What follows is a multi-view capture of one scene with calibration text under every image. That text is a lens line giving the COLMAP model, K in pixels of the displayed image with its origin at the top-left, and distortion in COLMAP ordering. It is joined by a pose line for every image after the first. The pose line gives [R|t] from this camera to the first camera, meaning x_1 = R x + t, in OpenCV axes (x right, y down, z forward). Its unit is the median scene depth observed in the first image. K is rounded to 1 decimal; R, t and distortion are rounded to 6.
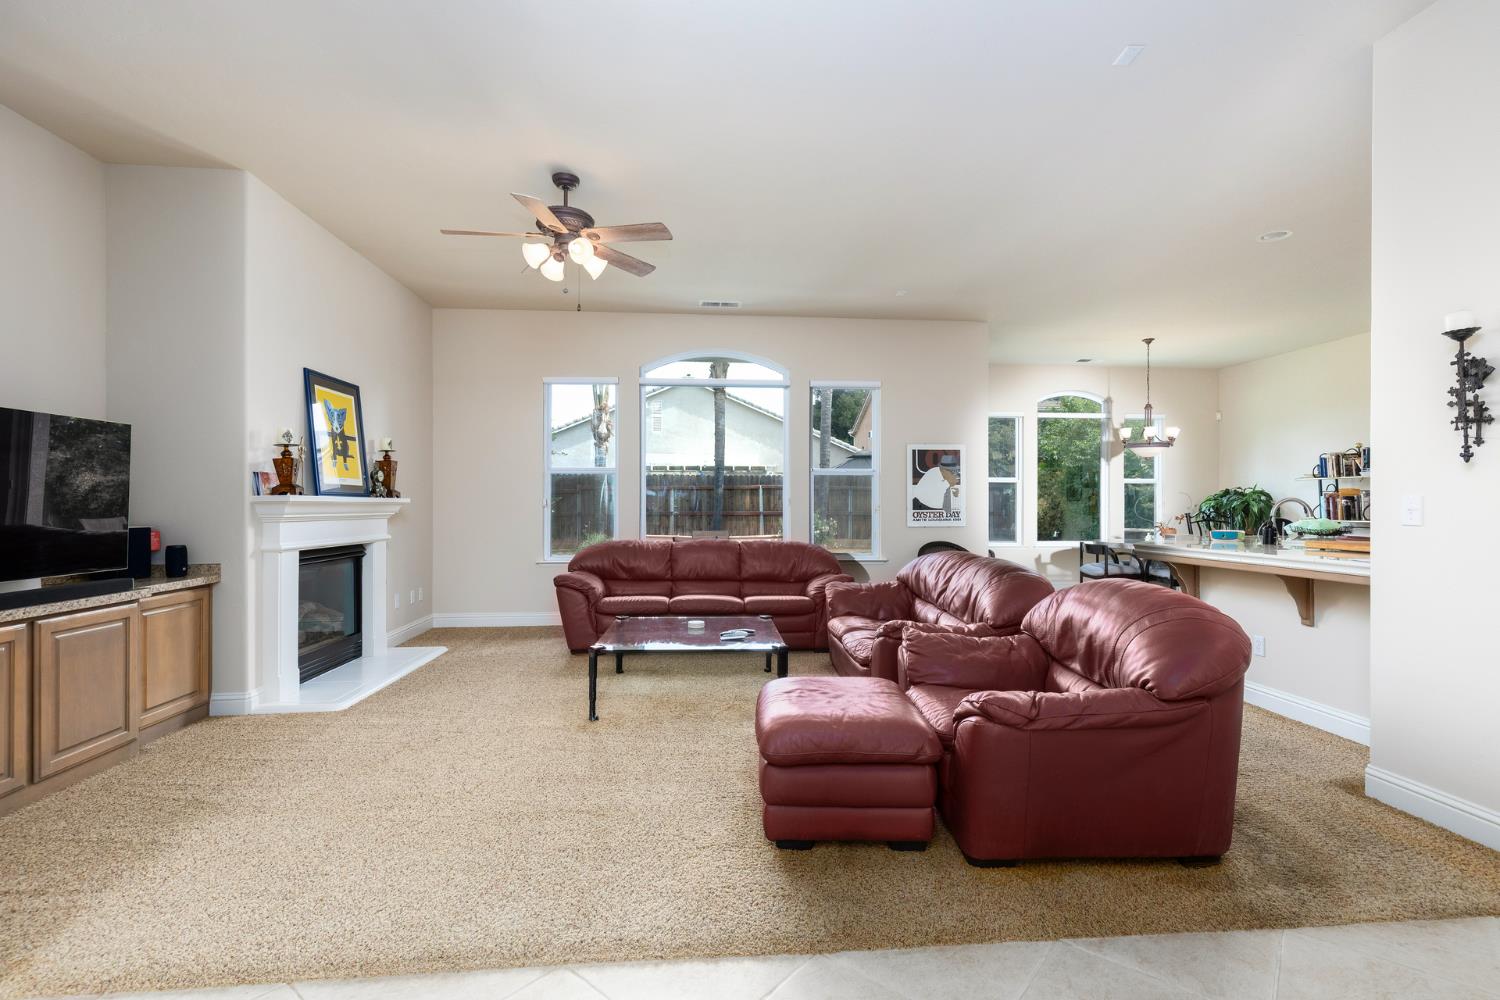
lens RADIAL K [[682.4, 0, 772.6], [0, 682.4, 504.3], [0, 0, 1]] dist [0.011888, -0.002689]
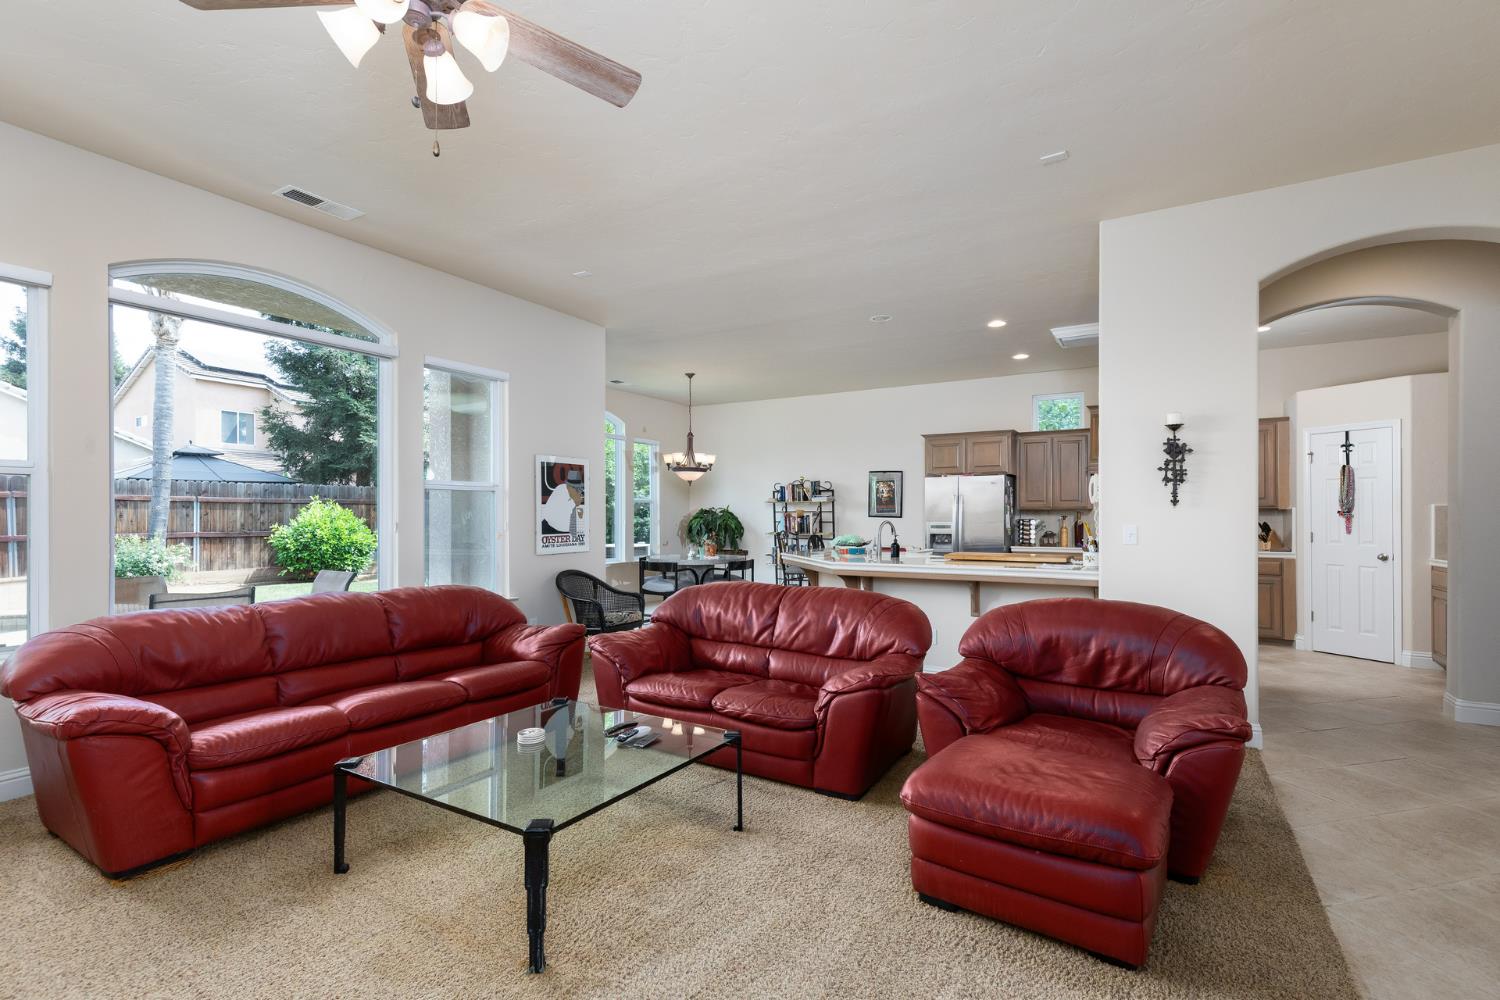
lens RADIAL K [[682.4, 0, 747.2], [0, 682.4, 515.3], [0, 0, 1]] dist [0.011888, -0.002689]
pose [[0.584386, -0.002255, 0.811472, -0.322120], [0.002599, 0.999996, 0.000907, -0.014952], [-0.811471, 0.001579, 0.584390, 0.311450]]
